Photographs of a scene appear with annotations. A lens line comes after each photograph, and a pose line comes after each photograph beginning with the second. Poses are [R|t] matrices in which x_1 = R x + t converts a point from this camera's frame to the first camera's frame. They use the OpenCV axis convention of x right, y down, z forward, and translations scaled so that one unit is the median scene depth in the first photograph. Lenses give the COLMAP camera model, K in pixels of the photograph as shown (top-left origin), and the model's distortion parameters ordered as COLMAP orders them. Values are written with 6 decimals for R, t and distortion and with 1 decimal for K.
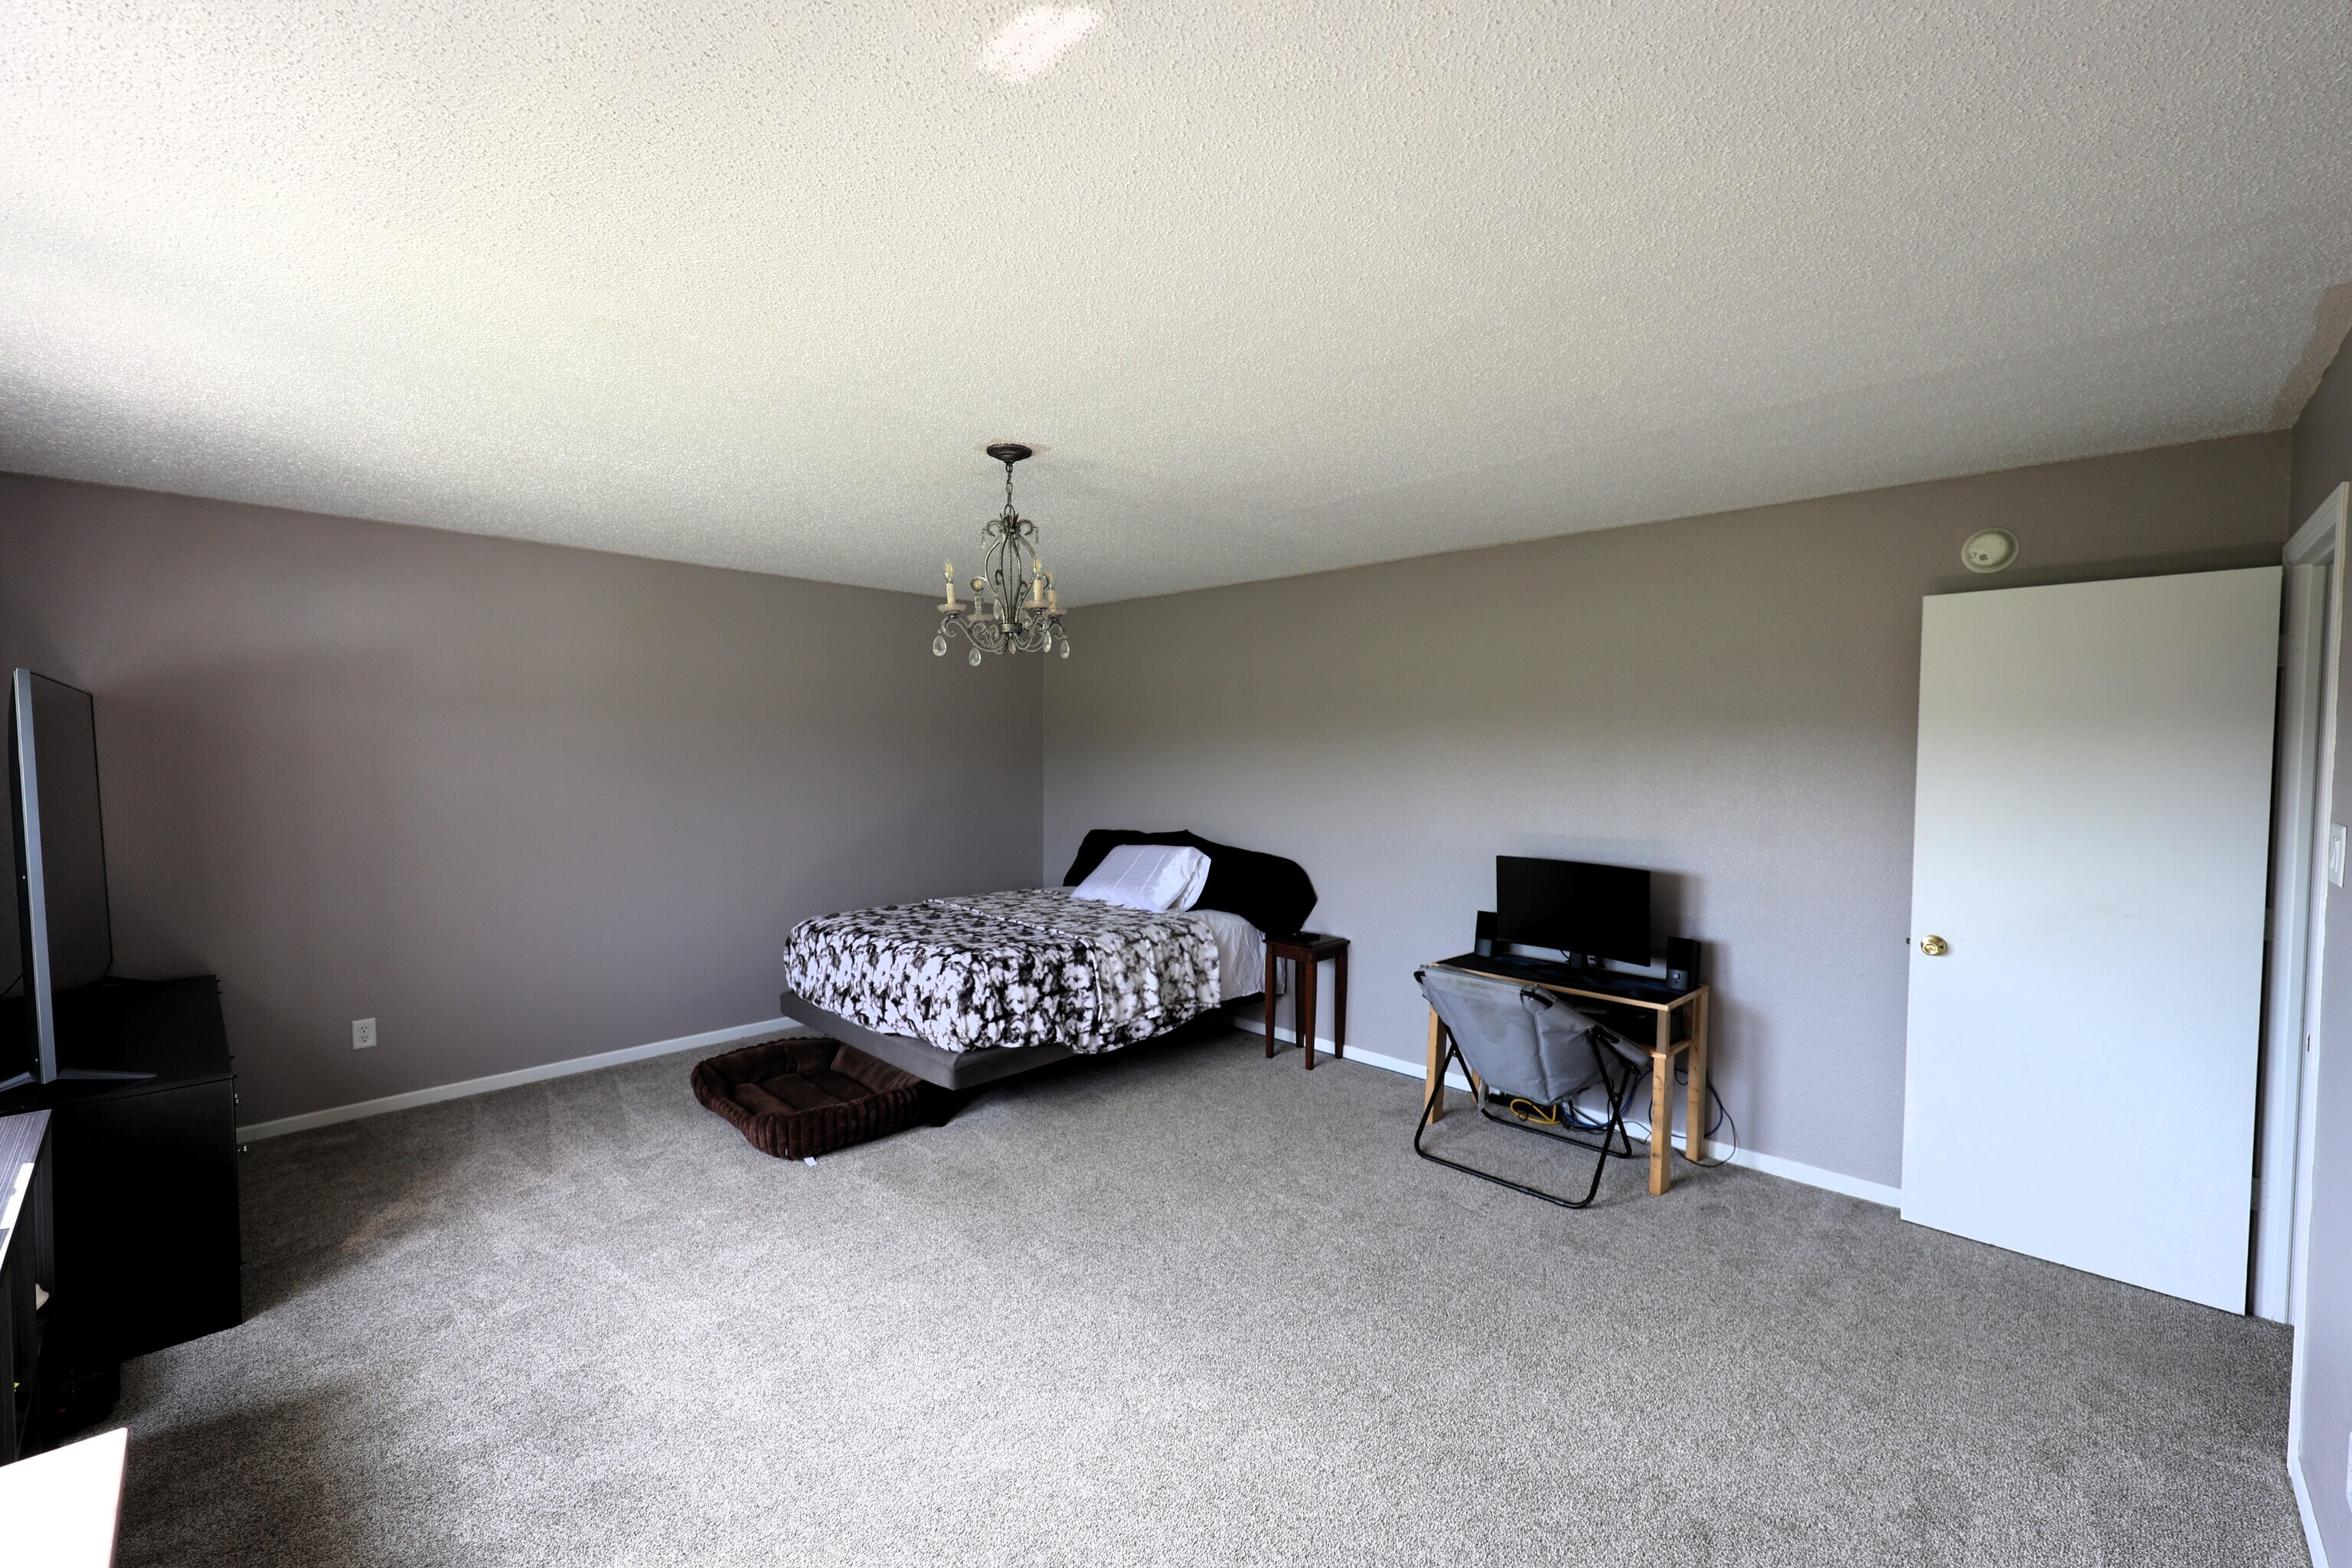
lens RADIAL K [[952.8, 0, 1183.3], [0, 952.8, 786.2], [0, 0, 1]] dist [-0.000777, -0.000137]
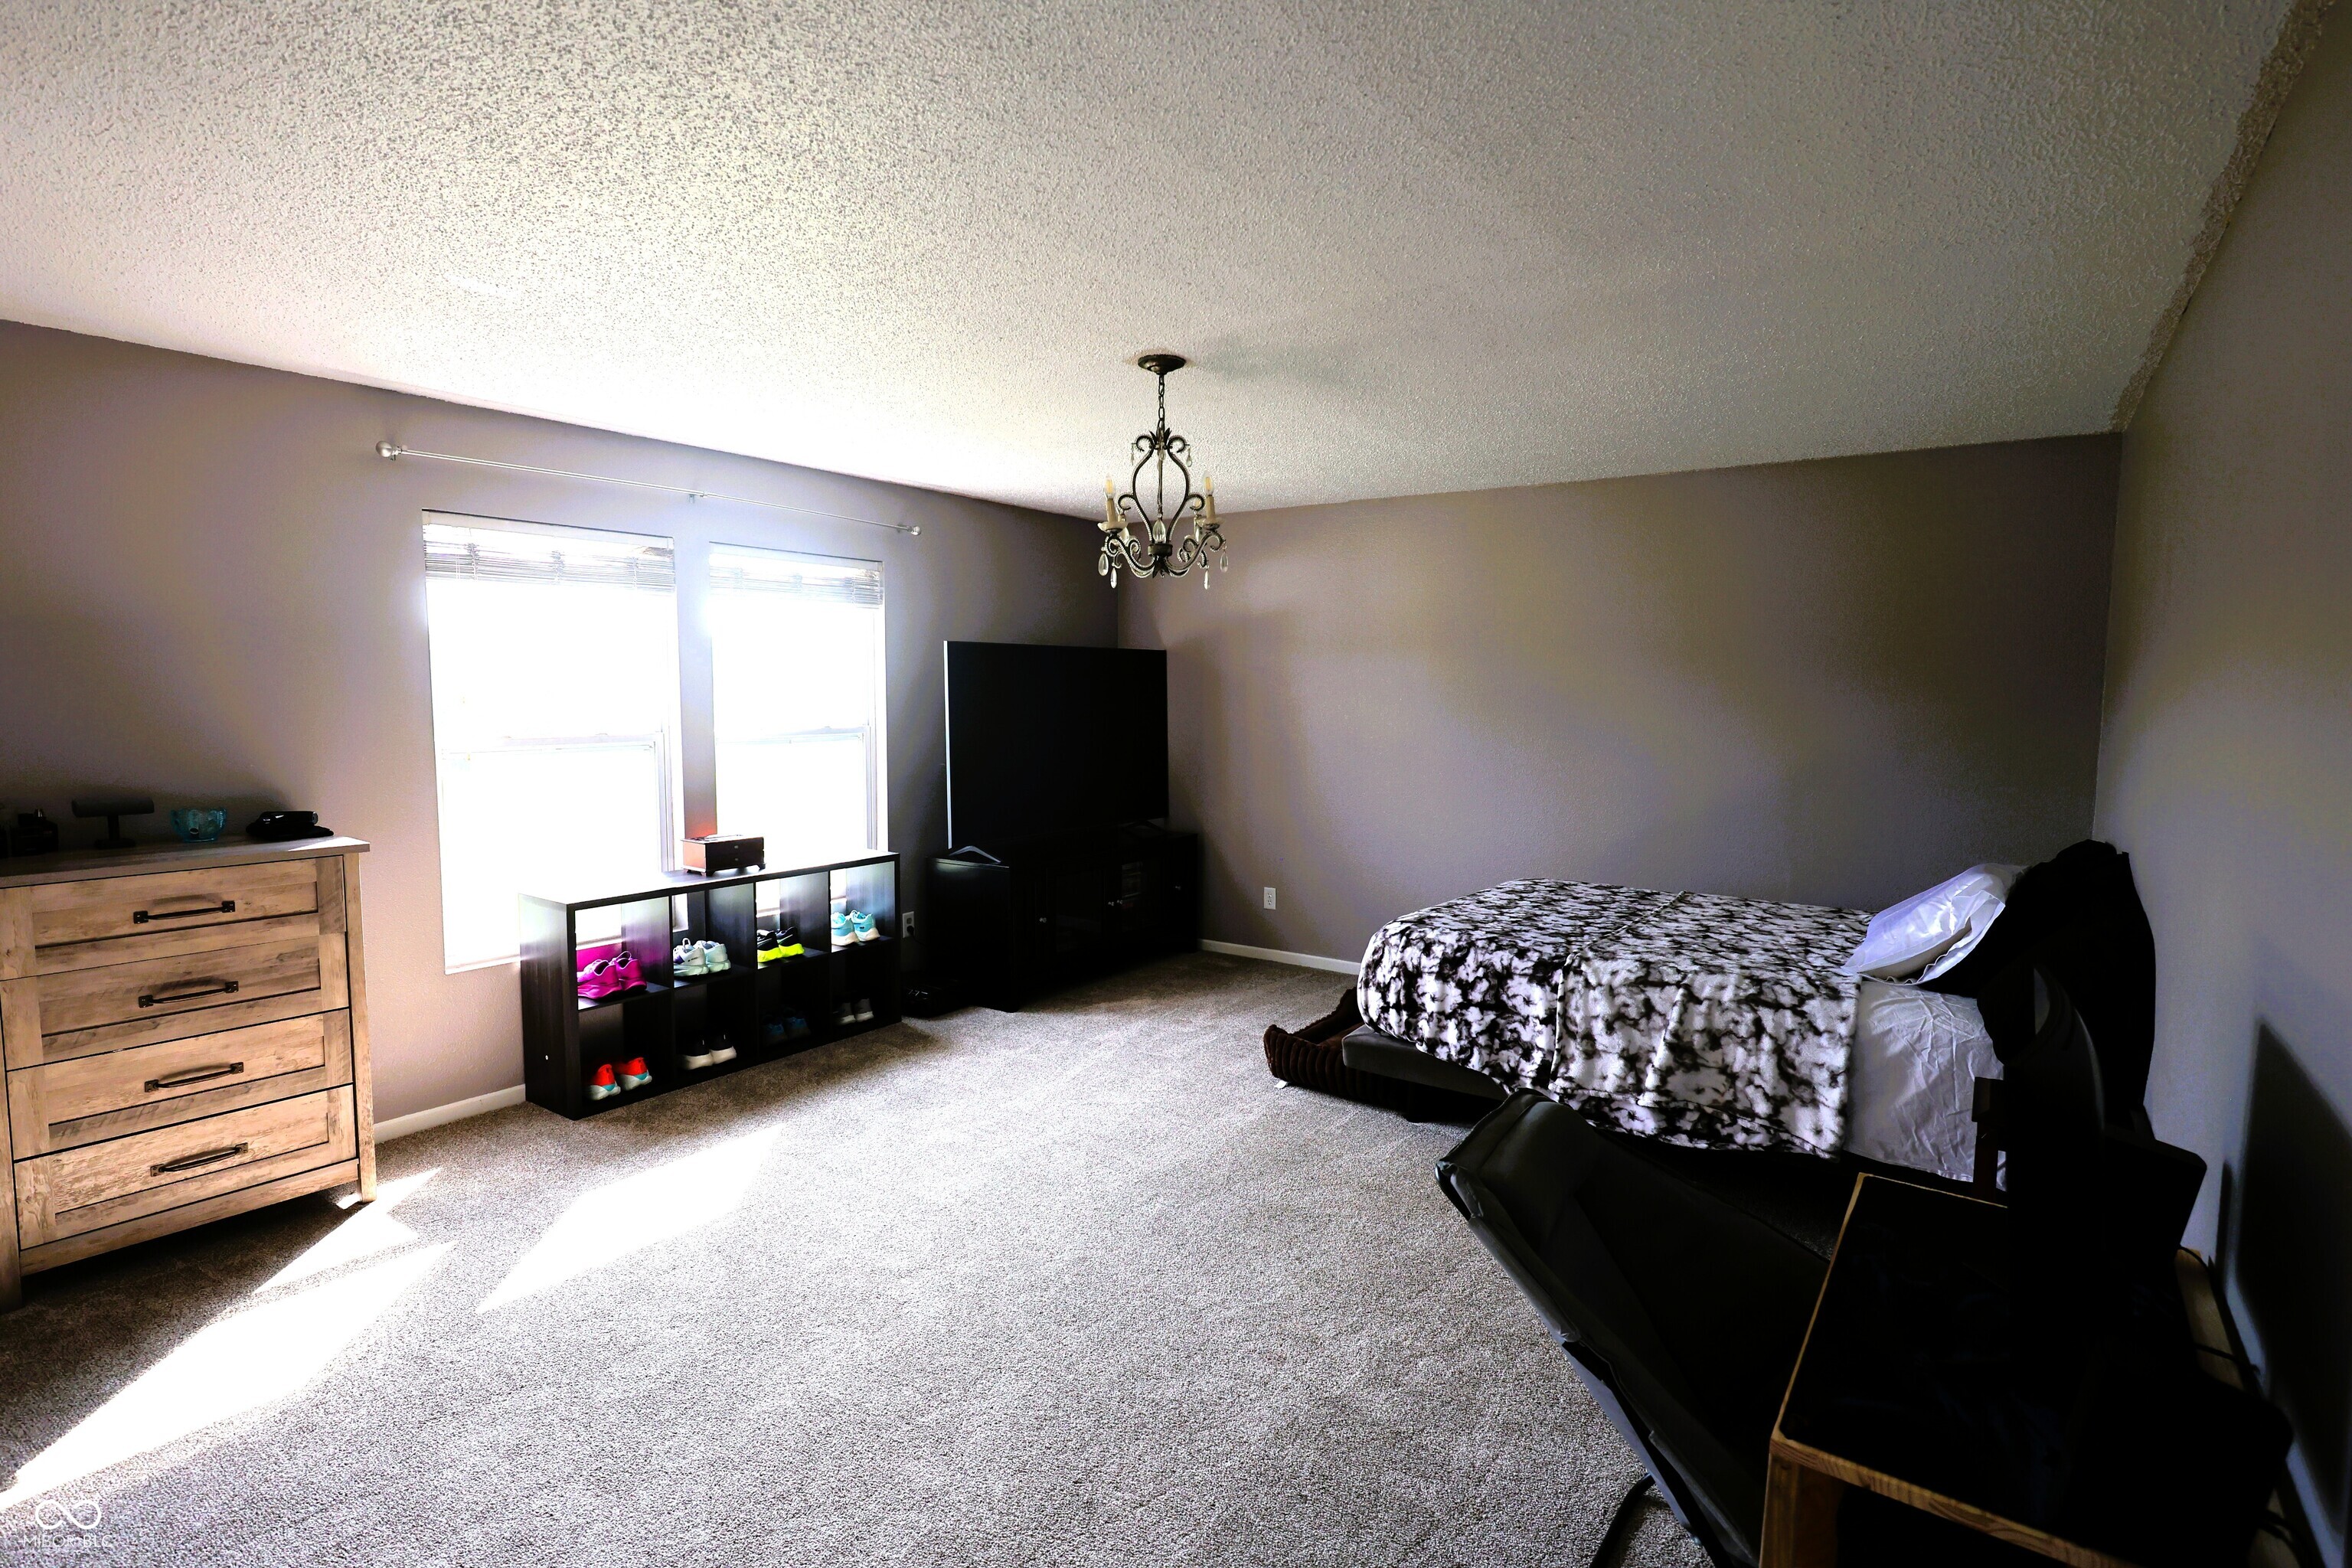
lens RADIAL K [[1163.6, 0, 1170.2], [0, 1163.6, 795.6], [0, 0, 1]] dist [0.001028, 0.000057]
pose [[0.150192, 0.089077, -0.984636, 0.711662], [-0.045571, 0.995498, 0.083108, -0.013140], [0.987606, 0.032389, 0.153576, 0.604331]]
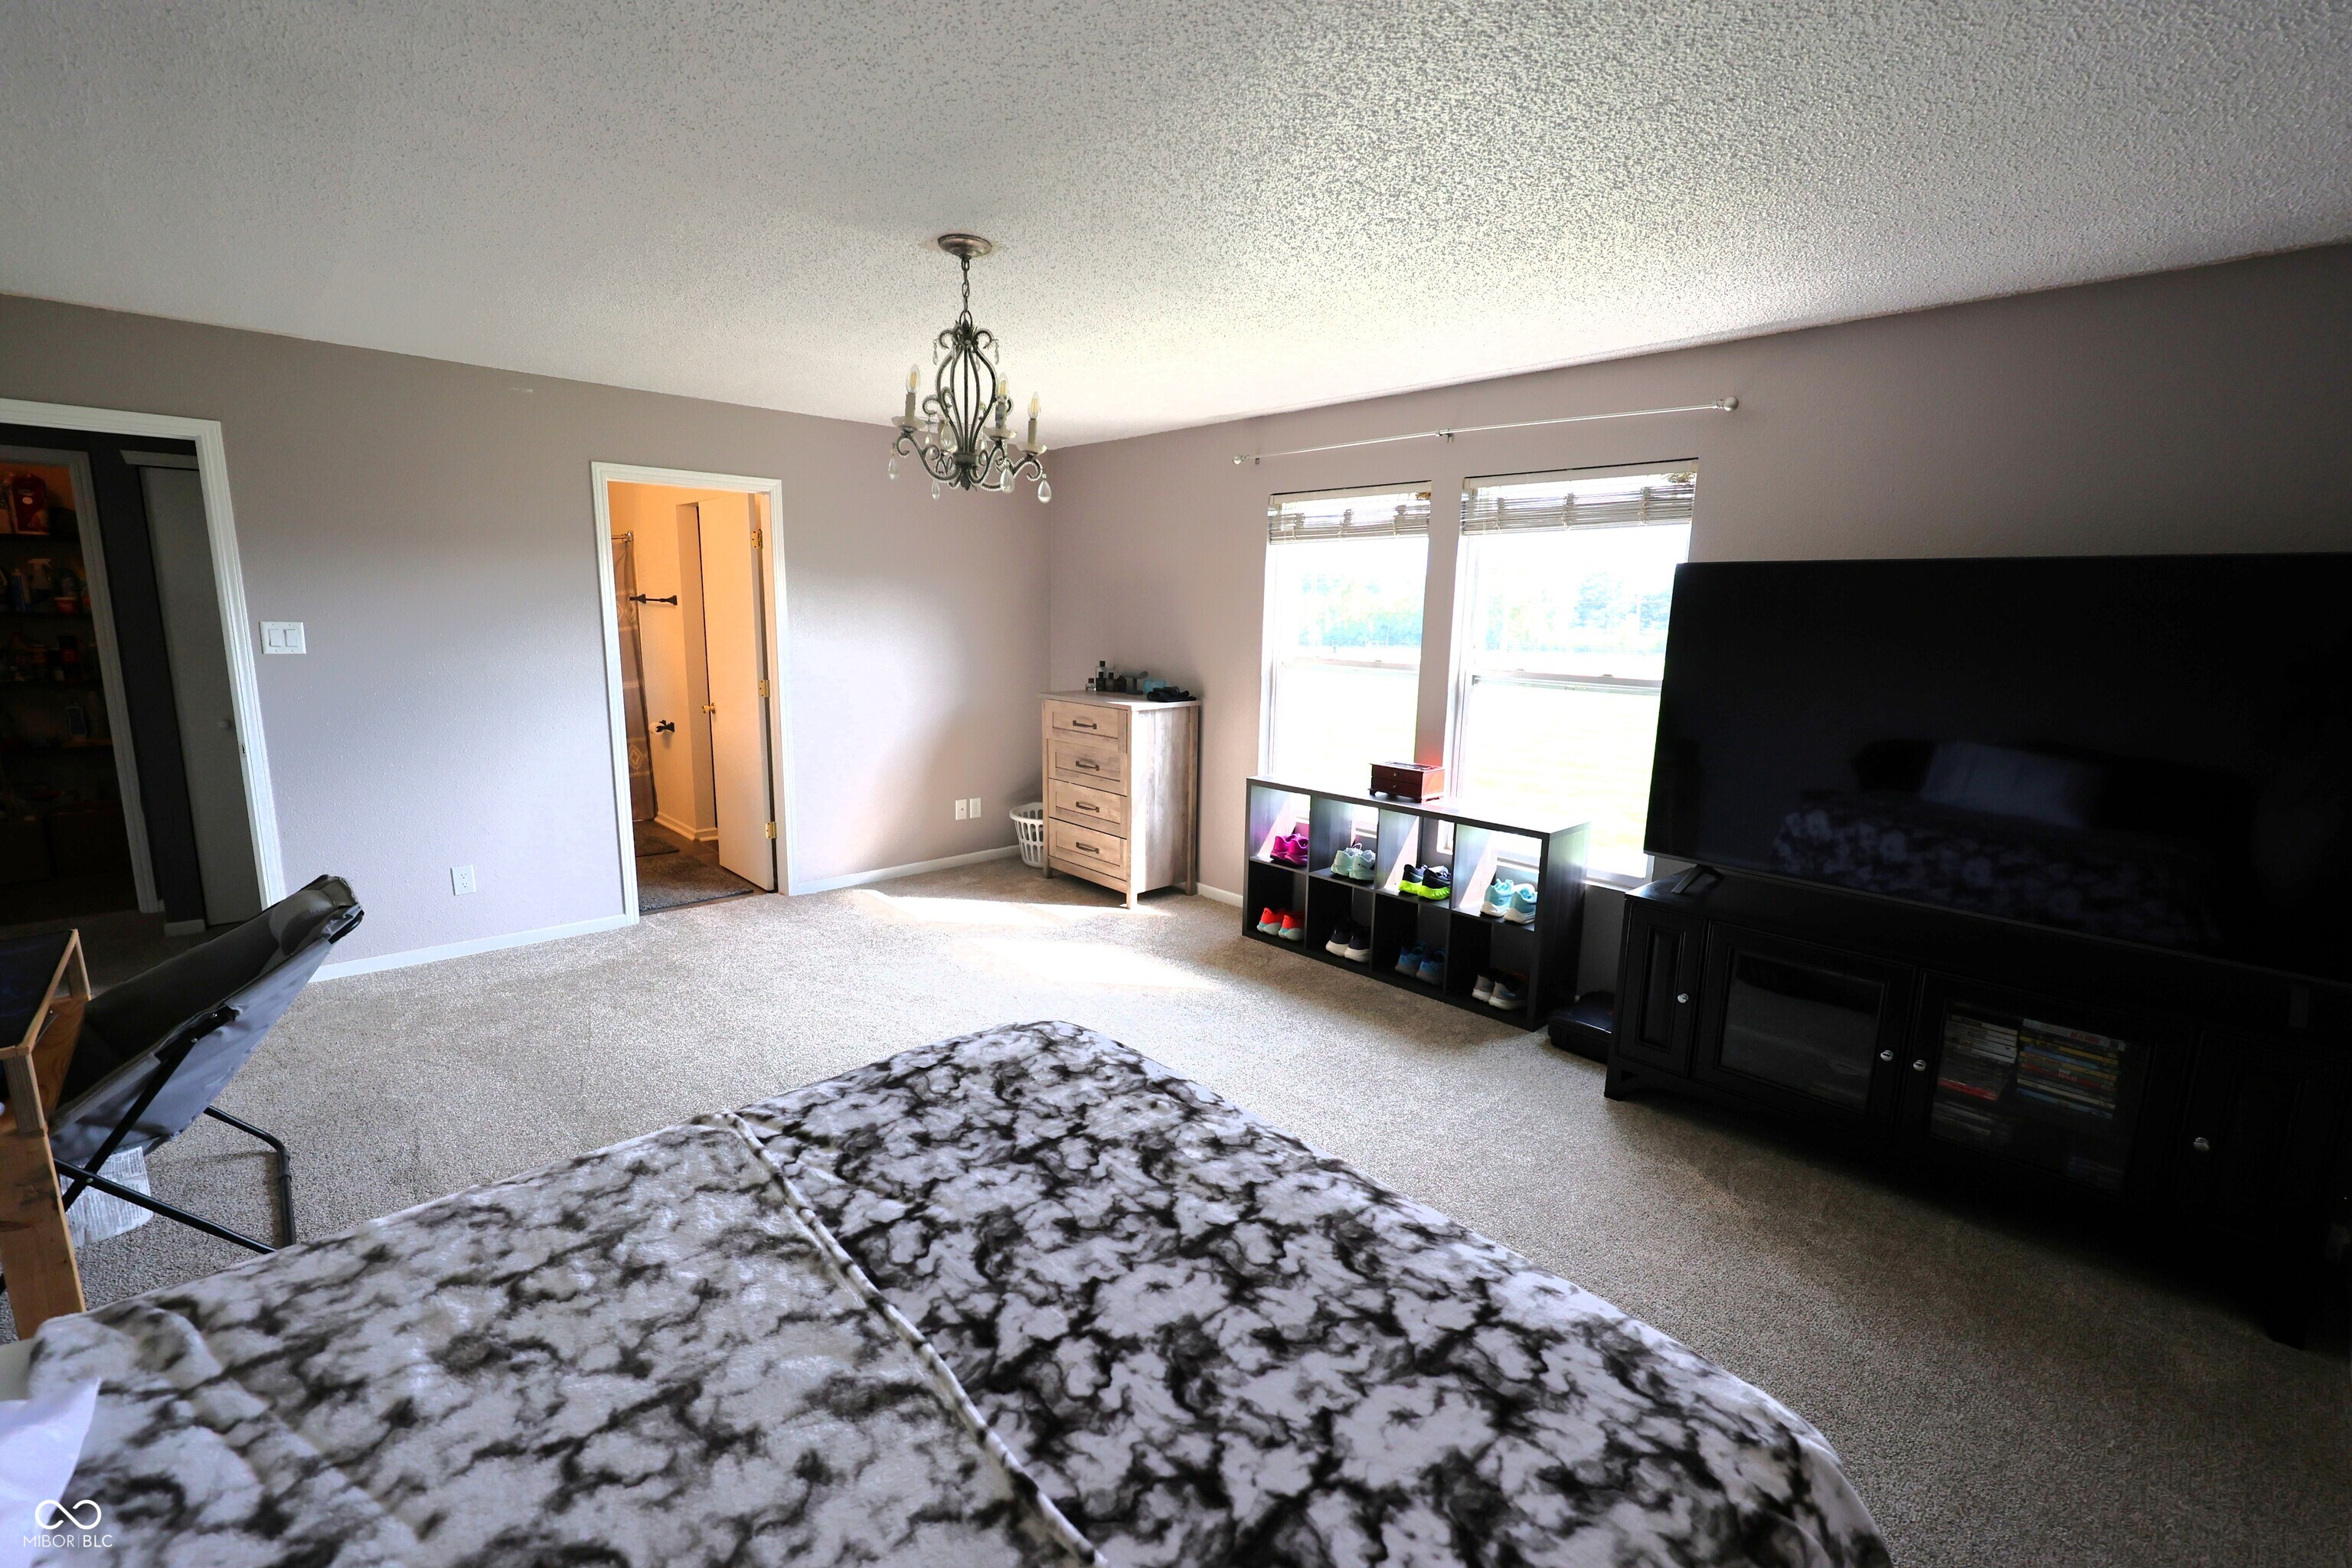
lens RADIAL K [[1011.8, 0, 1163.2], [0, 1011.8, 771.8], [0, 0, 1]] dist [0.000501, 0.000003]
pose [[-0.998280, -0.033040, 0.048425, -0.301751], [-0.022518, 0.978793, 0.203612, -0.061127], [-0.054125, 0.202172, -0.977853, 1.416078]]
